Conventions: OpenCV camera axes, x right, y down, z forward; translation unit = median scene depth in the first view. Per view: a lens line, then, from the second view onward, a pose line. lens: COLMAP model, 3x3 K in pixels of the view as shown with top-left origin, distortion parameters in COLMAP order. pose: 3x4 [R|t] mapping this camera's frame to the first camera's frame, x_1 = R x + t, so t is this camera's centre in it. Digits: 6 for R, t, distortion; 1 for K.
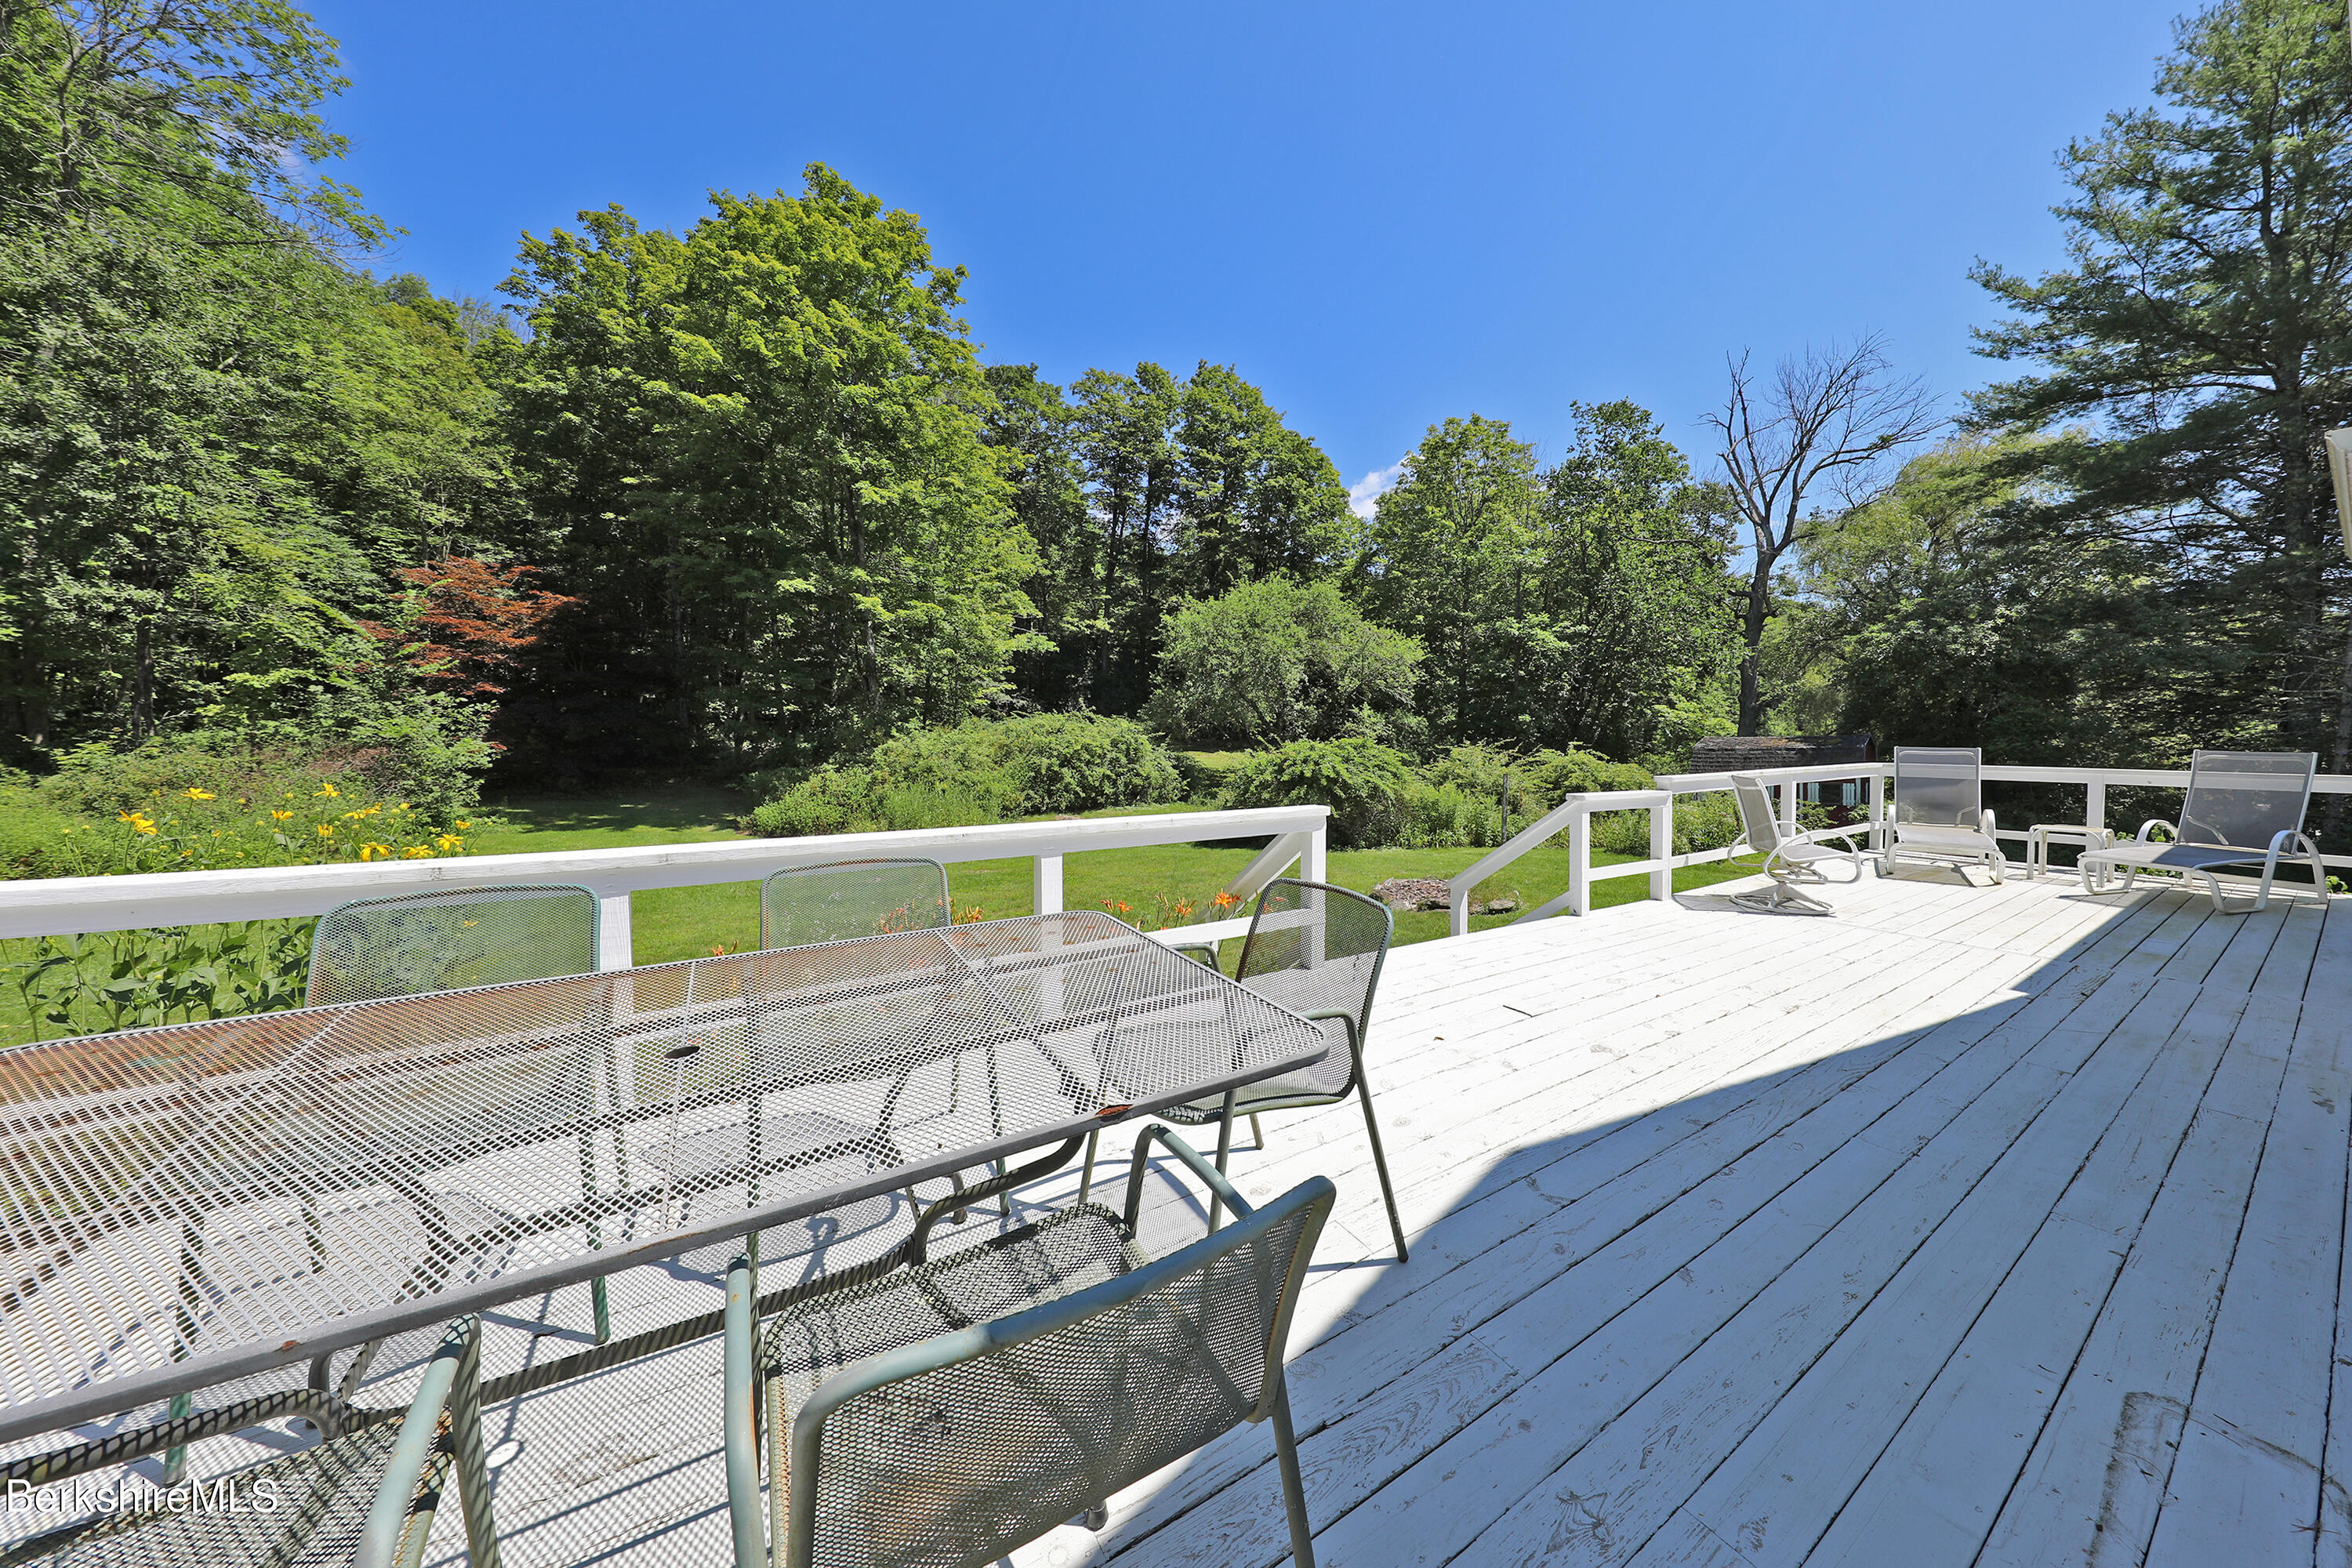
lens RADIAL K [[777.0, 0, 1189.3], [0, 777.0, 751.5], [0, 0, 1]] dist [0.000315, -0.003722]
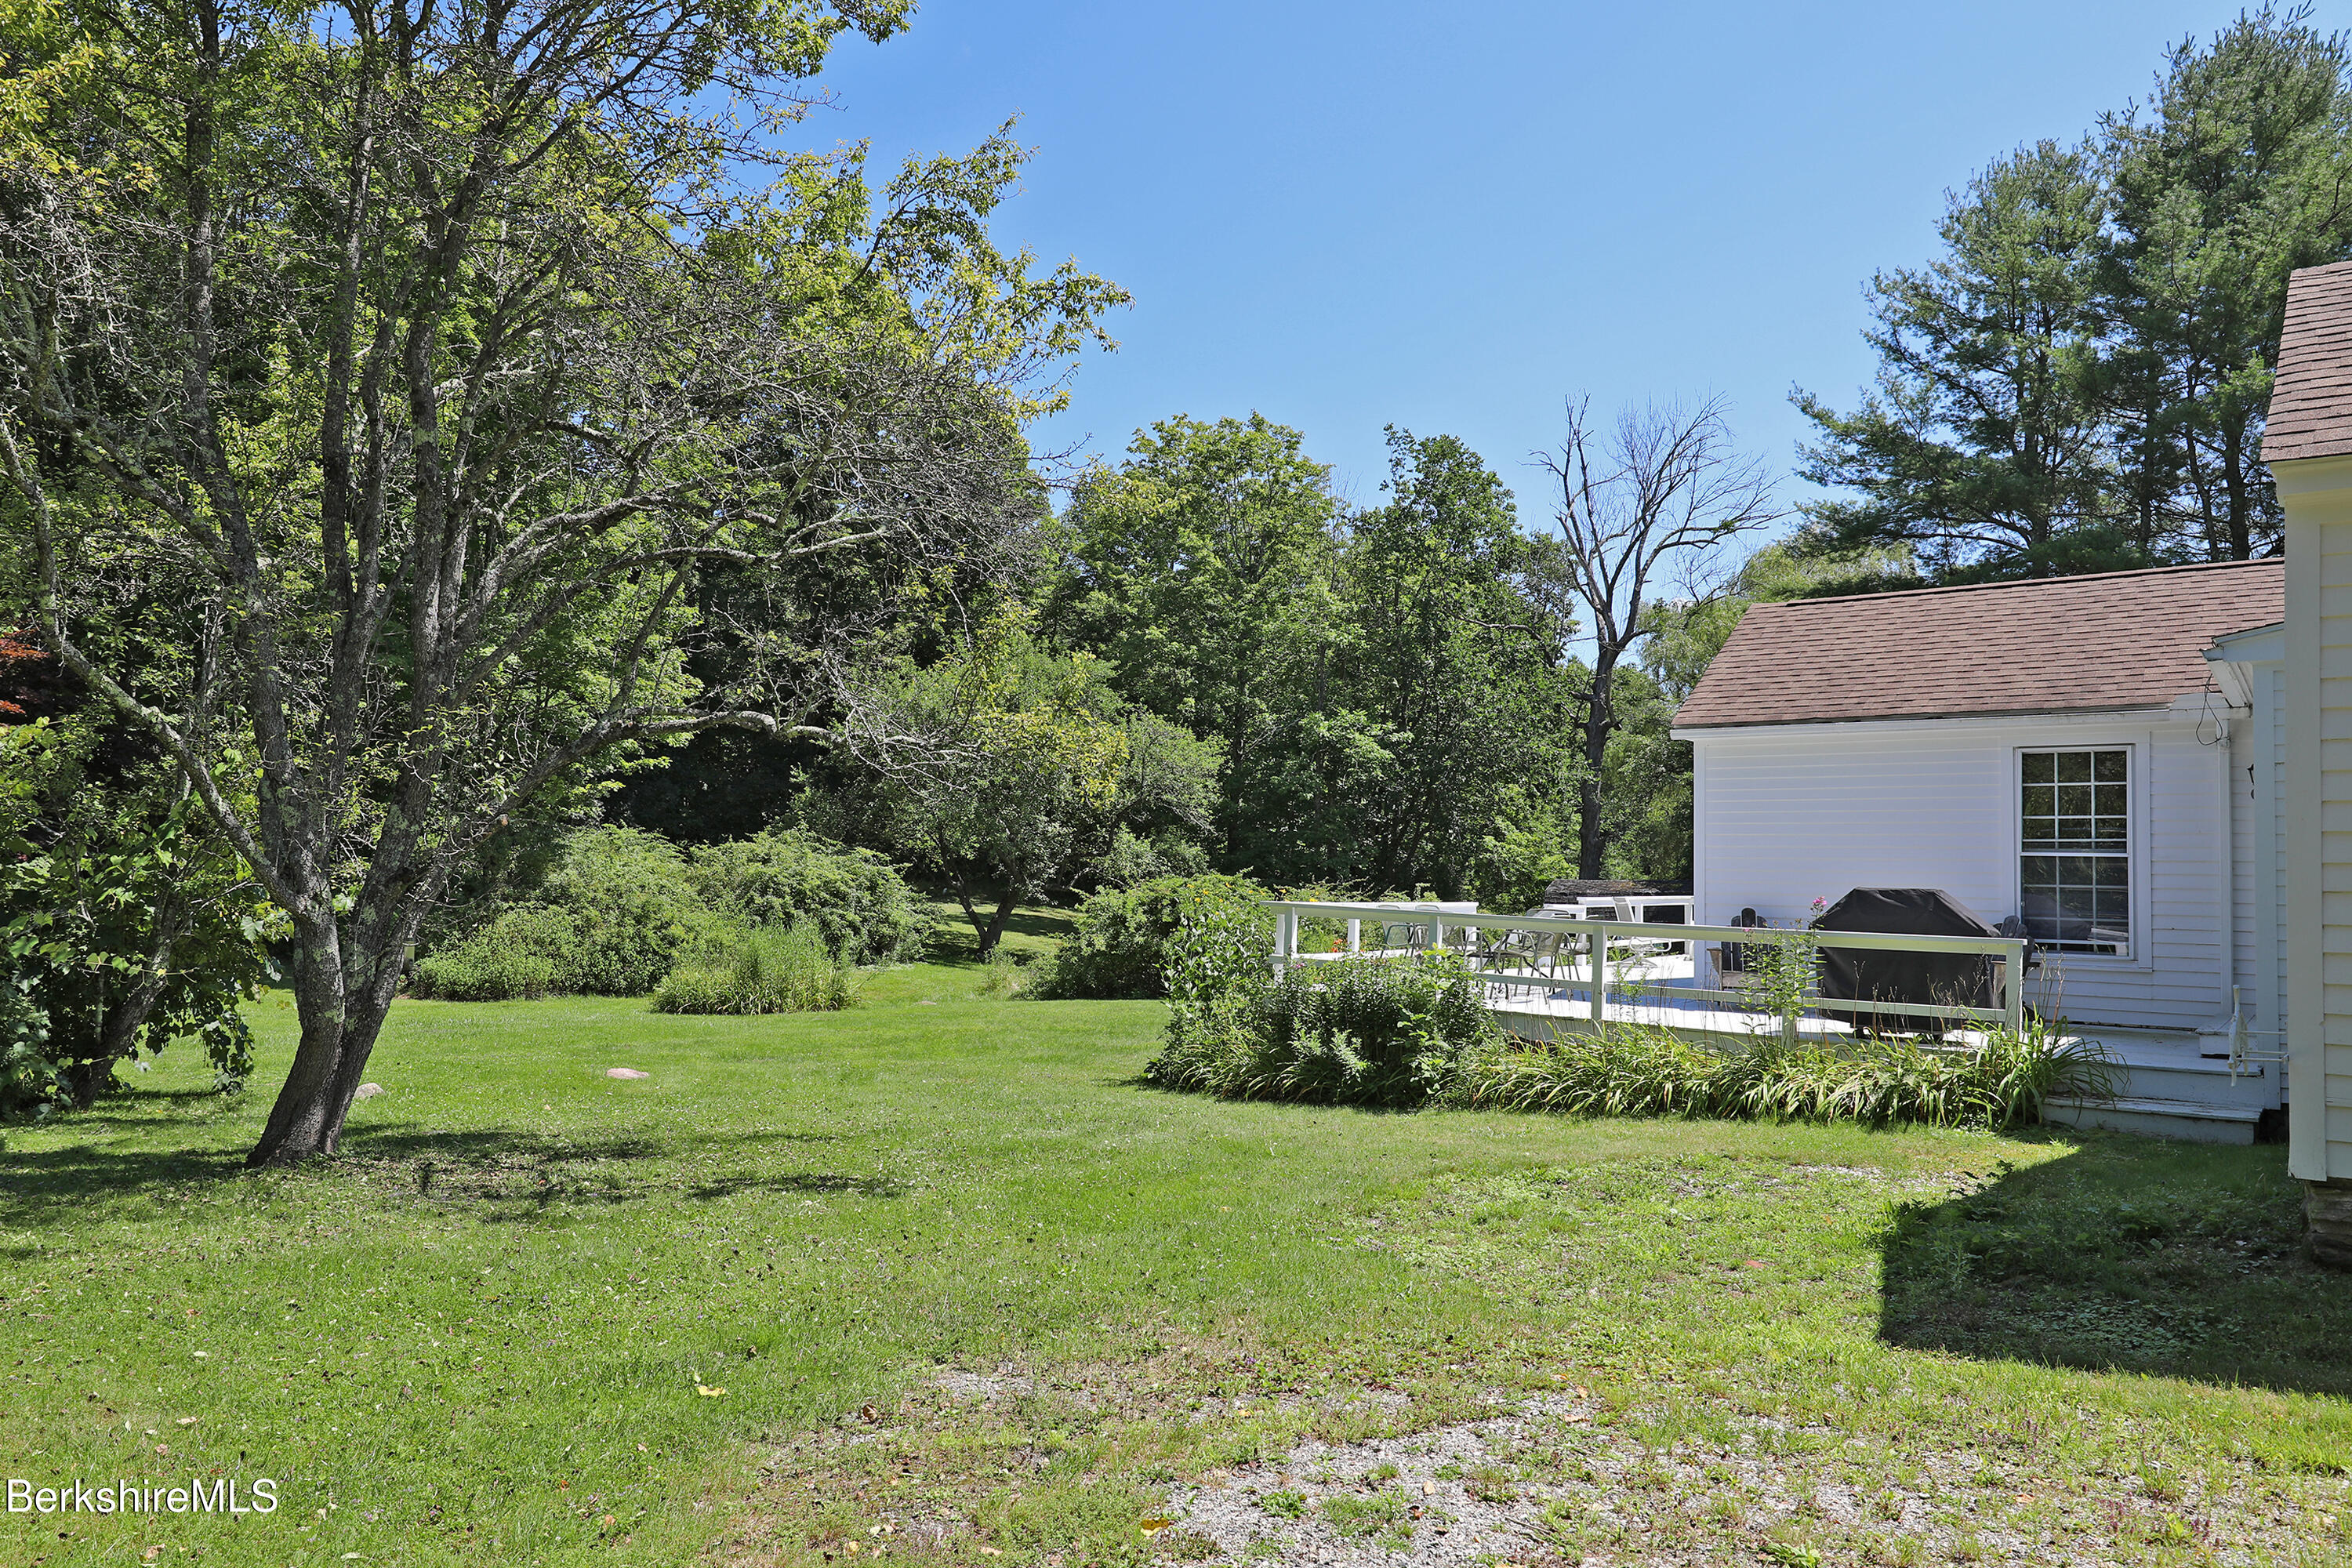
lens RADIAL K [[1592.1, 0, 1176.0], [0, 1592.1, 784.0], [0, 0, 1]] dist [0.048554, 0.000439]
pose [[0.928818, 0.034795, 0.368900, -0.262126], [-0.005910, 0.996846, -0.079145, 0.013750], [-0.370490, 0.071331, 0.926094, -0.334793]]
